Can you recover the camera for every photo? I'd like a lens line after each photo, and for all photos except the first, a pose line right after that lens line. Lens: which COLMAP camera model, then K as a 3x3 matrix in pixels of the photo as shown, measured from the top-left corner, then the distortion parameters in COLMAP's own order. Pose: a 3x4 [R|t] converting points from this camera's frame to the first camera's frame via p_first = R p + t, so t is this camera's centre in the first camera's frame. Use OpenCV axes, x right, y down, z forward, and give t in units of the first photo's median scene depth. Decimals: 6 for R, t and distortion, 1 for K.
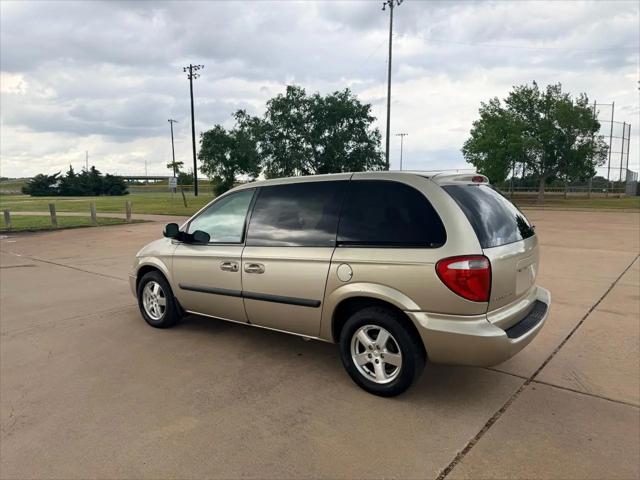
lens RADIAL K [[452.1, 0, 315.6], [0, 452.1, 245.5], [0, 0, 1]] dist [0.058865, -0.071315]
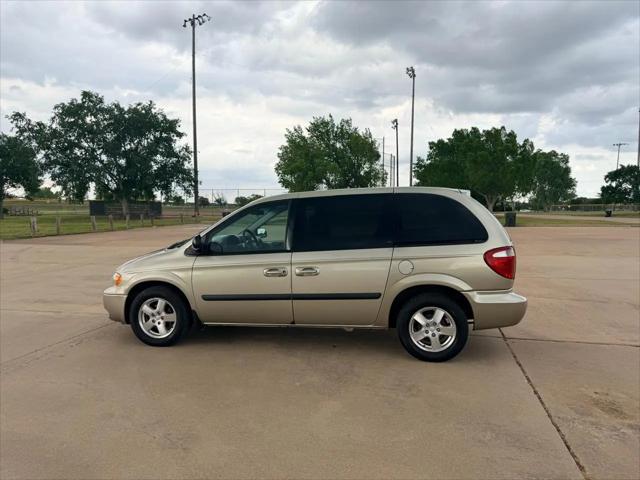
lens RADIAL K [[452.1, 0, 321.4], [0, 452.1, 249.2], [0, 0, 1]] dist [0.058865, -0.071315]
pose [[0.892176, -0.039146, 0.449988, -0.056217], [0.053221, 0.998408, -0.018665, 0.001719], [-0.448541, 0.040602, 0.892840, -0.000432]]
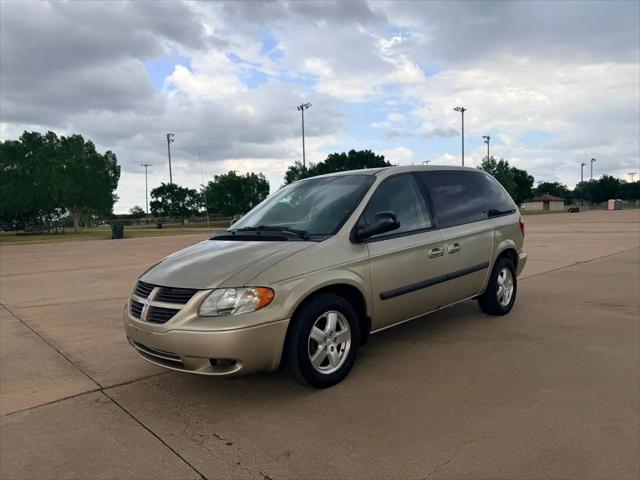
lens RADIAL K [[452.1, 0, 318.6], [0, 452.1, 247.2], [0, 0, 1]] dist [0.058865, -0.071315]
pose [[0.140968, -0.067934, 0.987681, -0.114780], [0.151386, 0.987389, 0.046307, -0.004526], [-0.978371, 0.142994, 0.149474, 0.107951]]
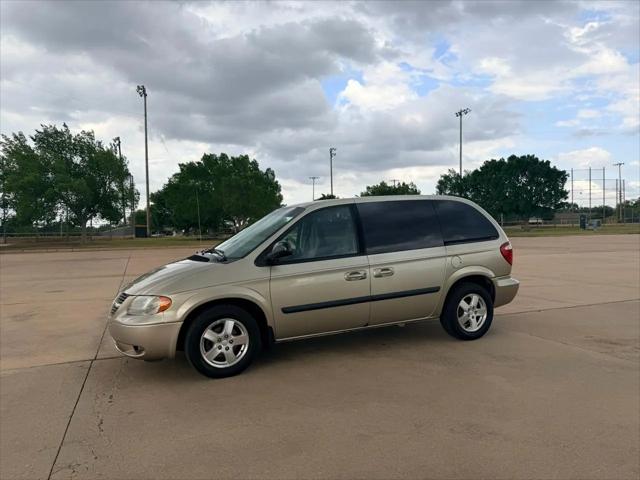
lens RADIAL K [[452.1, 0, 320.1], [0, 452.1, 252.1], [0, 0, 1]] dist [0.058865, -0.071315]
pose [[0.477757, -0.050061, 0.877065, -0.115334], [0.123578, 0.992277, -0.010679, -0.000876], [-0.869757, 0.113488, 0.480253, 0.054179]]
